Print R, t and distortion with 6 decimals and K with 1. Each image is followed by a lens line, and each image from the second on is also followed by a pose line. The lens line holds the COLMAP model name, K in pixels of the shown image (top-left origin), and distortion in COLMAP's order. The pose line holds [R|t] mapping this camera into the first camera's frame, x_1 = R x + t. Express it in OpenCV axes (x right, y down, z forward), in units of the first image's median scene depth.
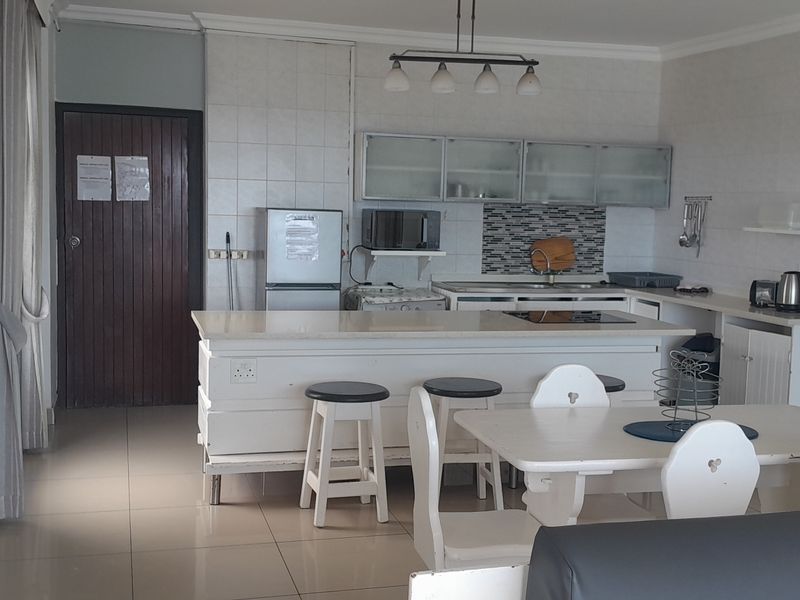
lens RADIAL K [[1019.5, 0, 400.0], [0, 1019.5, 300.0], [0, 0, 1]] dist [0.012346, -0.017261]
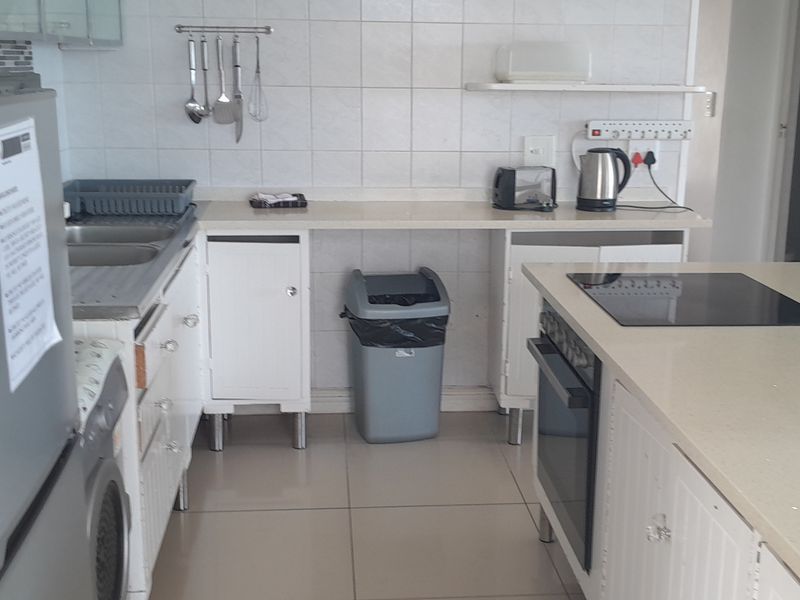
lens RADIAL K [[1019.5, 0, 400.0], [0, 1019.5, 300.0], [0, 0, 1]] dist [0.012346, -0.017261]
pose [[0.178077, -0.244727, 0.953099, -0.225601], [0.085018, 0.968785, 0.232870, -0.076417], [-0.980337, 0.039562, 0.193324, 0.785938]]
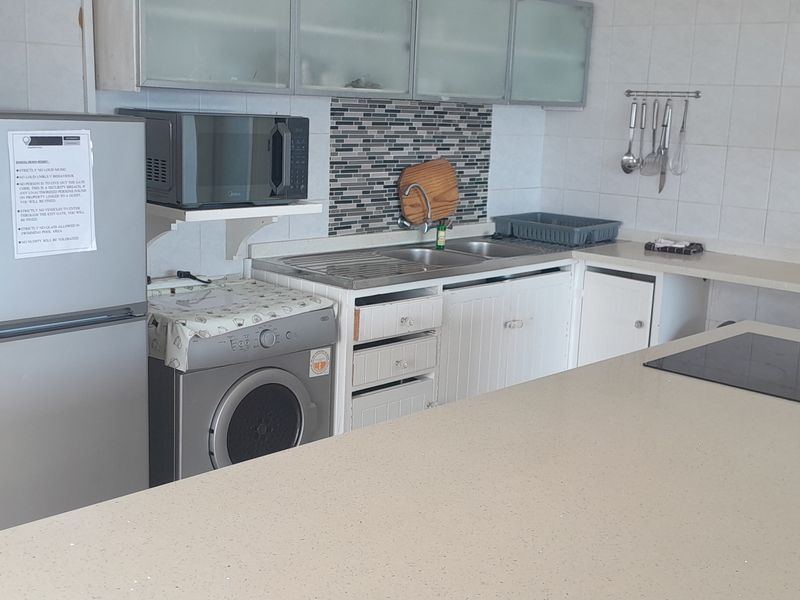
lens RADIAL K [[1019.5, 0, 400.0], [0, 1019.5, 300.0], [0, 0, 1]] dist [0.012346, -0.017261]
pose [[0.854861, -0.091345, 0.510753, -0.156691], [0.035012, 0.992293, 0.118865, -0.053611], [-0.517674, -0.083731, 0.851471, 0.534838]]
